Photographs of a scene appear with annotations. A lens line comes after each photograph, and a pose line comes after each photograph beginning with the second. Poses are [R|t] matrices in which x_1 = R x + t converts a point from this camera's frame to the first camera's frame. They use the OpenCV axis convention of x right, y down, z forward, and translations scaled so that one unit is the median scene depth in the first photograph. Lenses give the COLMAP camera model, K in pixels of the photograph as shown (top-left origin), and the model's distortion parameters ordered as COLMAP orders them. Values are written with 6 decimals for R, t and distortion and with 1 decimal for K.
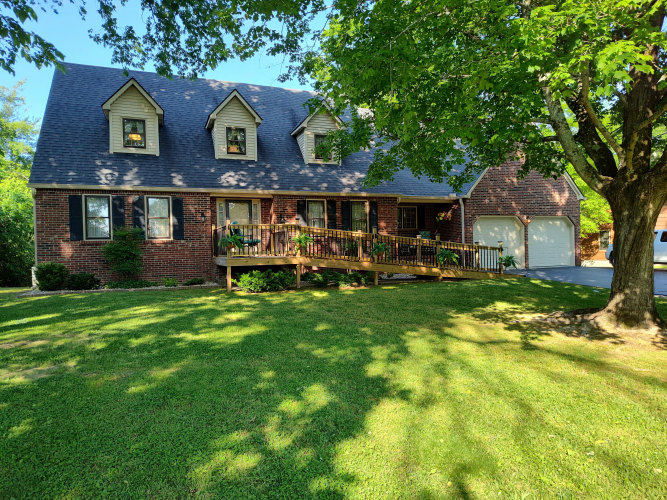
lens RADIAL K [[440.4, 0, 333.5], [0, 440.4, 250.0], [0, 0, 1]] dist [0.000078, -0.002559]
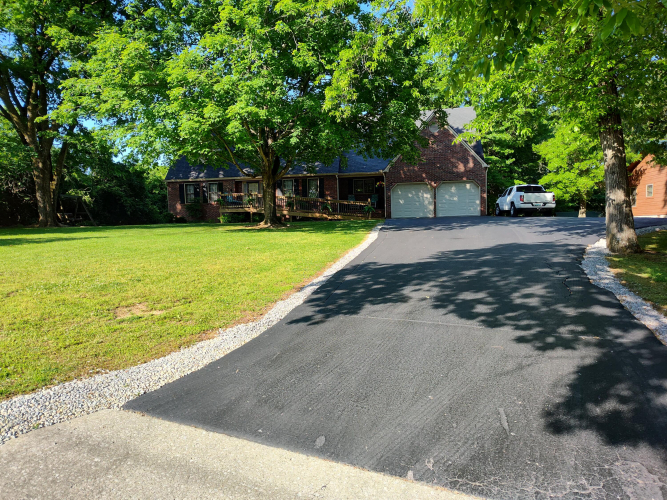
lens RADIAL K [[440.4, 0, 333.5], [0, 440.4, 250.0], [0, 0, 1]] dist [0.000078, -0.002559]
pose [[0.870605, 0.022455, -0.491469, 1.186132], [0.002282, 0.998763, 0.049676, 0.101894], [0.491976, -0.044370, 0.869477, -0.607067]]
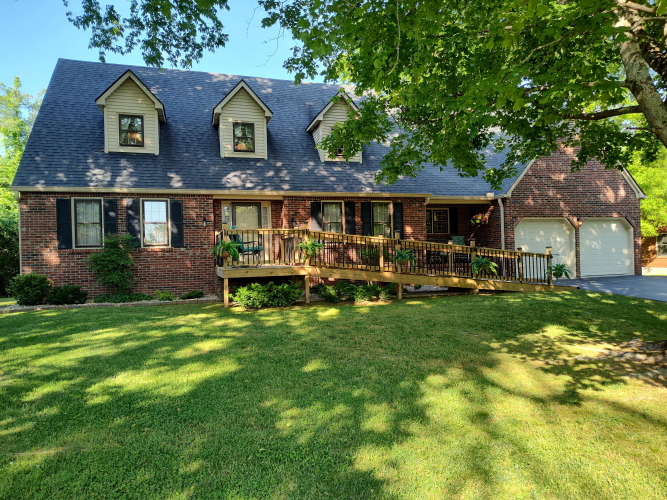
lens RADIAL K [[440.4, 0, 333.5], [0, 440.4, 250.0], [0, 0, 1]] dist [0.000078, -0.002559]
pose [[0.997071, -0.005076, -0.076308, 0.033459], [0.004027, 0.999895, -0.013899, -0.004372], [0.076371, 0.013551, 0.996987, 0.132351]]
